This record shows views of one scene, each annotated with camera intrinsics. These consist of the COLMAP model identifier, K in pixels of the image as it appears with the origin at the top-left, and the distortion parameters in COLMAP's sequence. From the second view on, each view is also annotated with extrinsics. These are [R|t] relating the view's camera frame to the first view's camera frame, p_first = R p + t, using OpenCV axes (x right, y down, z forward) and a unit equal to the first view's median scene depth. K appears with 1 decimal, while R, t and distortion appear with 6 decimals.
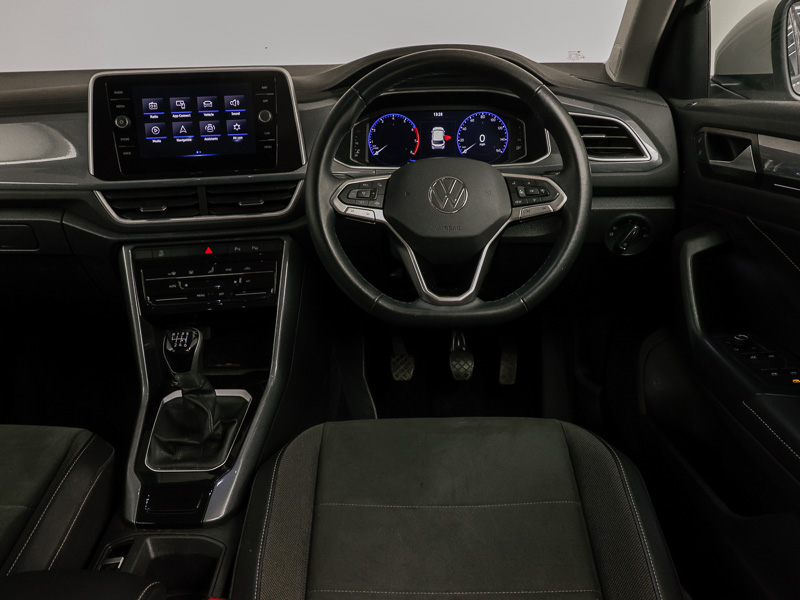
lens RADIAL K [[537.2, 0, 401.1], [0, 537.2, 298.5], [0, 0, 1]] dist [-0.004148, -0.006085]
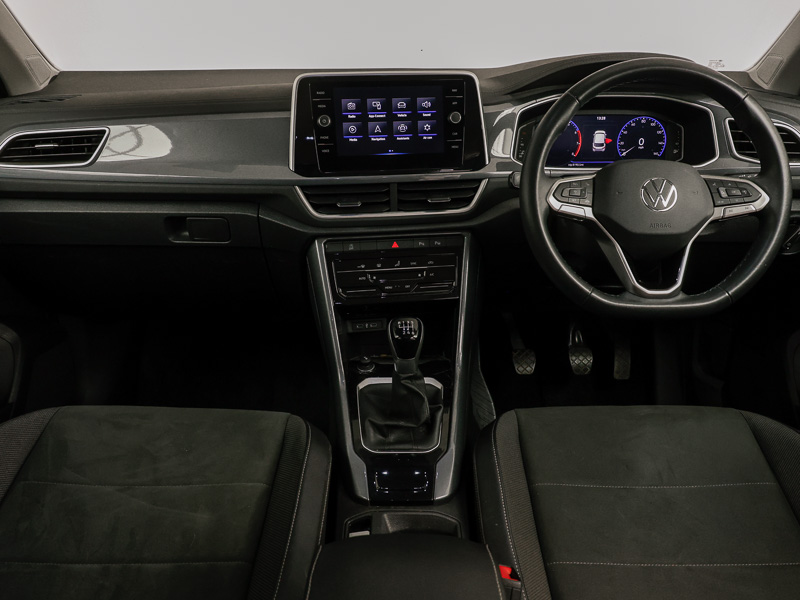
lens RADIAL K [[537.2, 0, 399.5], [0, 537.2, 301.9], [0, 0, 1]] dist [-0.004148, -0.006085]
pose [[0.999899, 0.011508, 0.008351, -0.376230], [-0.011521, 0.999933, 0.001500, 0.021189], [-0.008333, -0.001596, 0.999964, -0.051087]]
